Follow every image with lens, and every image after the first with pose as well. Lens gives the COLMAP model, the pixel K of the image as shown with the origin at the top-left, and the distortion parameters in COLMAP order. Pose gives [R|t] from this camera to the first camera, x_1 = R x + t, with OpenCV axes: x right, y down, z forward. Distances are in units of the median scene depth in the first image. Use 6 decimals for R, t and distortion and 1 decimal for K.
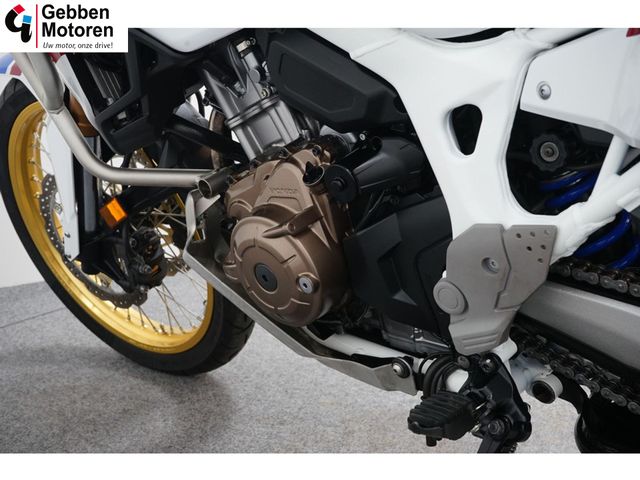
lens RADIAL K [[921.8, 0, 323.4], [0, 921.8, 240.0], [0, 0, 1]] dist [-0.018795, 0.000000]
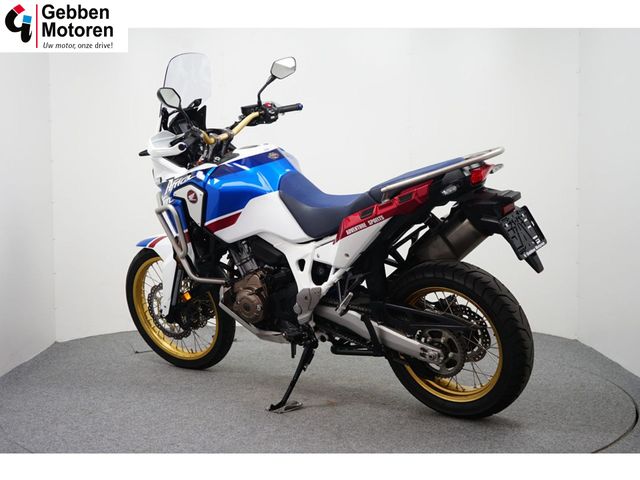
lens RADIAL K [[921.8, 0, 318.9], [0, 921.8, 240.9], [0, 0, 1]] dist [-0.018795, 0.000000]
pose [[0.995140, 0.042500, 0.088826, -0.118792], [-0.023812, 0.979153, -0.201722, 0.521448], [-0.095548, 0.198626, 0.975407, -2.630588]]
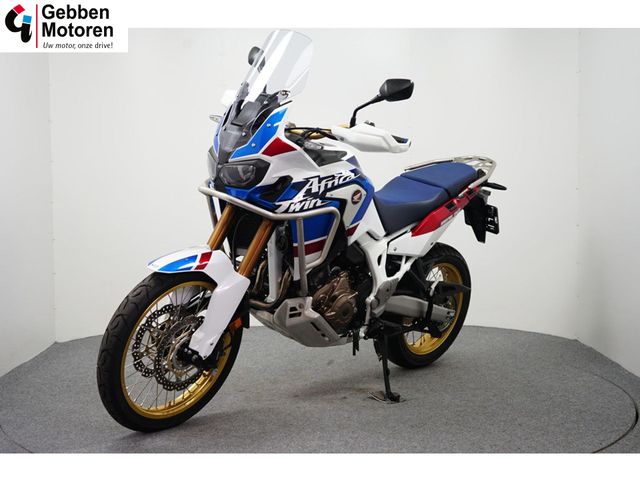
lens RADIAL K [[921.8, 0, 321.8], [0, 921.8, 241.0], [0, 0, 1]] dist [-0.018795, 0.000000]
pose [[-0.002332, -0.015063, 0.999884, -3.596845], [0.267187, 0.963526, 0.015139, -0.299459], [-0.963642, 0.267191, 0.001778, 1.070507]]
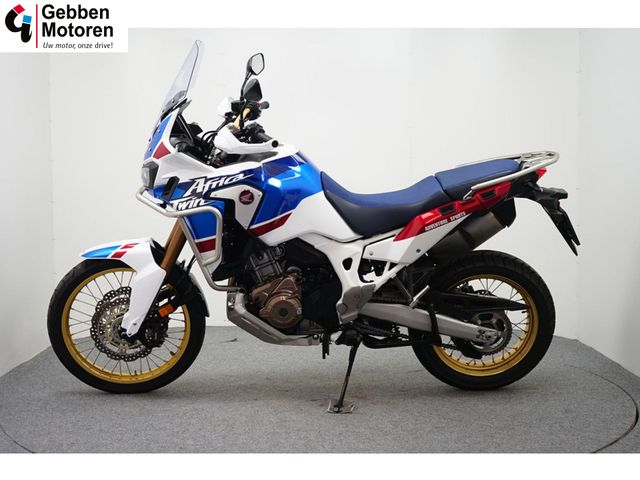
lens RADIAL K [[921.8, 0, 319.2], [0, 921.8, 237.5], [0, 0, 1]] dist [-0.018795, 0.000000]
pose [[0.703023, 0.004439, 0.711153, -2.494522], [0.155803, 0.974726, -0.160107, 0.351583], [-0.693890, 0.223359, 0.684564, -1.528183]]
